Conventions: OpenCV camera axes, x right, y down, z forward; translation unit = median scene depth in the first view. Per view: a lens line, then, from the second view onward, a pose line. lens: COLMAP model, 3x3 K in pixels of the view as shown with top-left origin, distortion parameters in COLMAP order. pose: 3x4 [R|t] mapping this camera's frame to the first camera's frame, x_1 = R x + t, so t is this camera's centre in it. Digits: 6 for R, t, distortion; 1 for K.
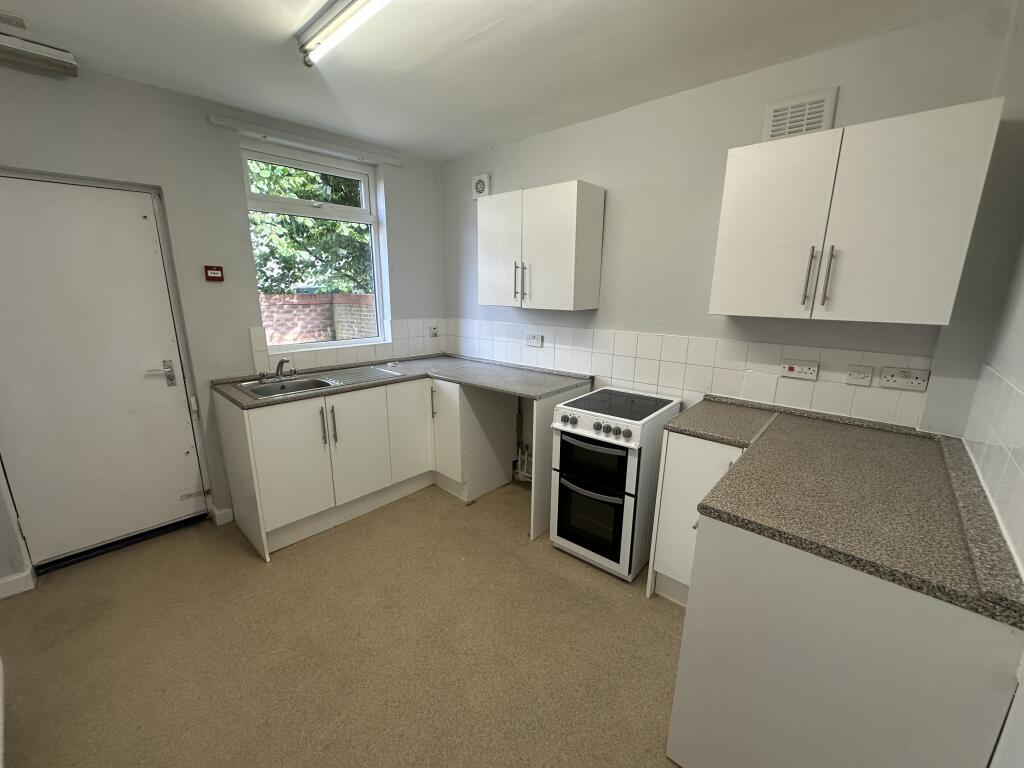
lens RADIAL K [[408.4, 0, 511.6], [0, 408.4, 382.0], [0, 0, 1]] dist [-0.008876, 0.001610]
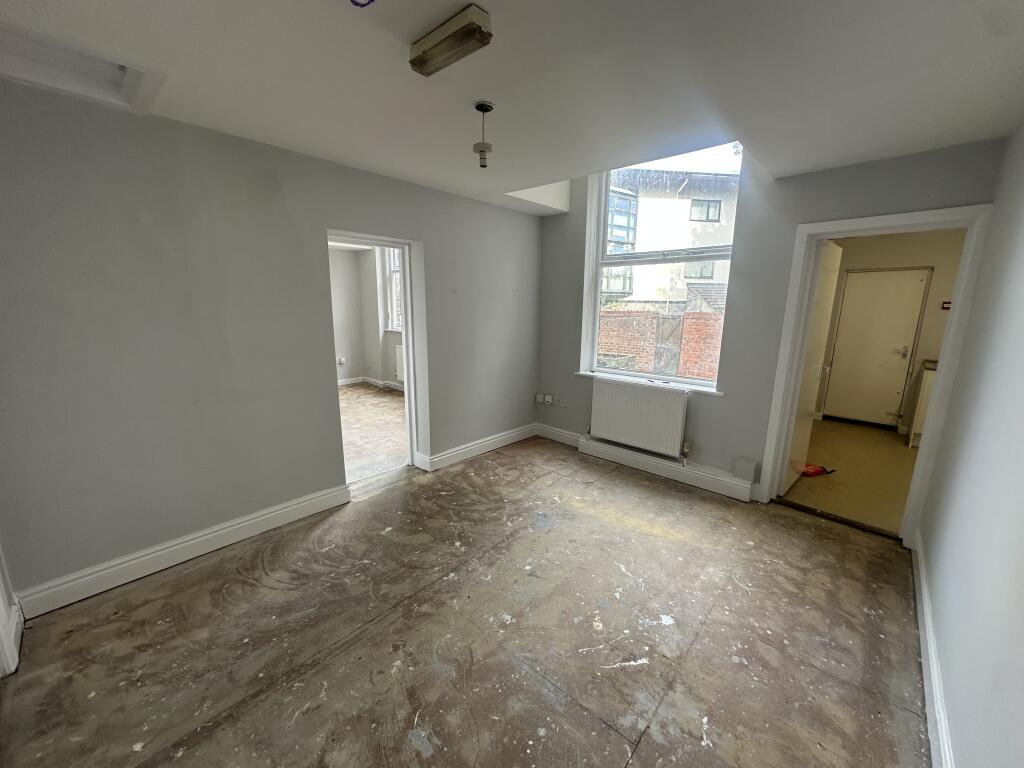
lens RADIAL K [[408.4, 0, 511.3], [0, 408.4, 383.7], [0, 0, 1]] dist [-0.008876, 0.001610]
pose [[-0.019340, 0.189161, -0.981756, 1.276511], [-0.236239, 0.953270, 0.188327, 0.216197], [0.971503, 0.235571, 0.026251, -0.984162]]
